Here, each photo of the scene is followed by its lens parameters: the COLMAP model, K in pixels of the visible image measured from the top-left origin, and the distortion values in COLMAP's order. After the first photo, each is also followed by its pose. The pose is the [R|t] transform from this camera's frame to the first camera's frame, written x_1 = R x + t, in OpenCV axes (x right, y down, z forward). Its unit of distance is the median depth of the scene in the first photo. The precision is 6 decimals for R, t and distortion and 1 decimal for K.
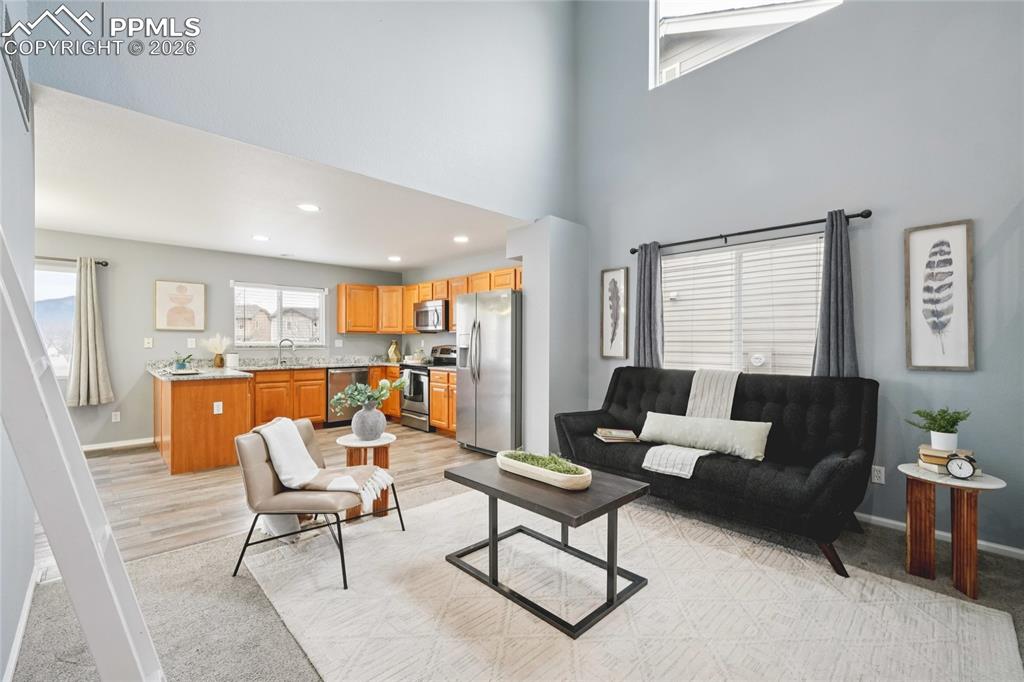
lens RADIAL K [[434.0, 0, 513.8], [0, 434.0, 344.9], [0, 0, 1]] dist [-0.005562, 0.002887]
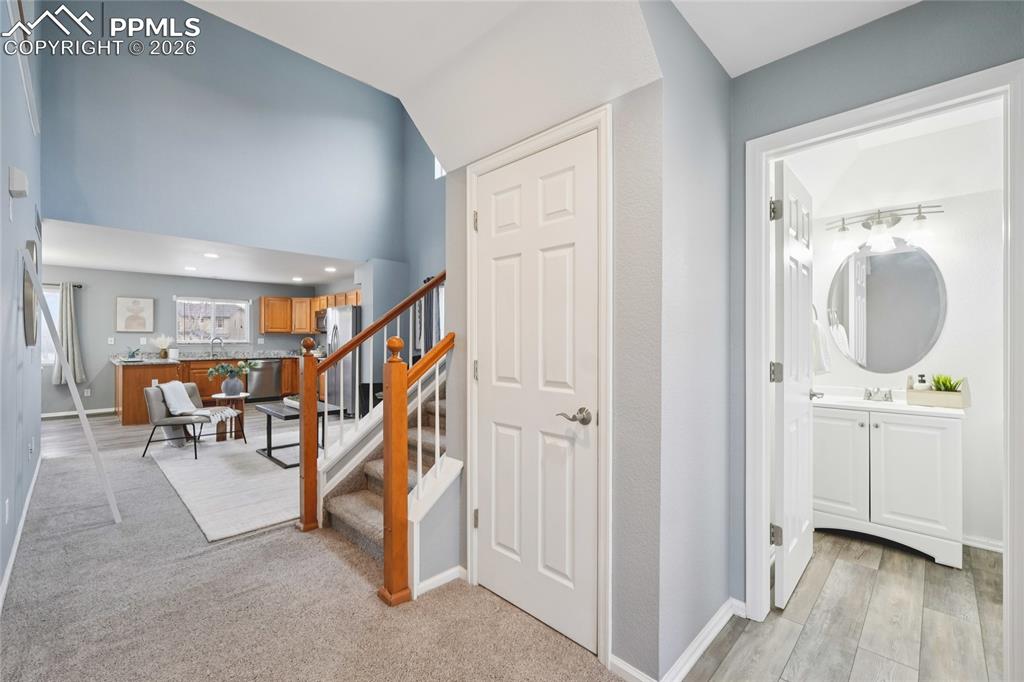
lens RADIAL K [[434.0, 0, 512.8], [0, 434.0, 338.5], [0, 0, 1]] dist [-0.005562, 0.002887]
pose [[0.999670, -0.001376, 0.025634, 0.507267], [0.001622, 0.999953, -0.009567, 0.003484], [-0.025620, 0.009606, 0.999626, -0.526213]]
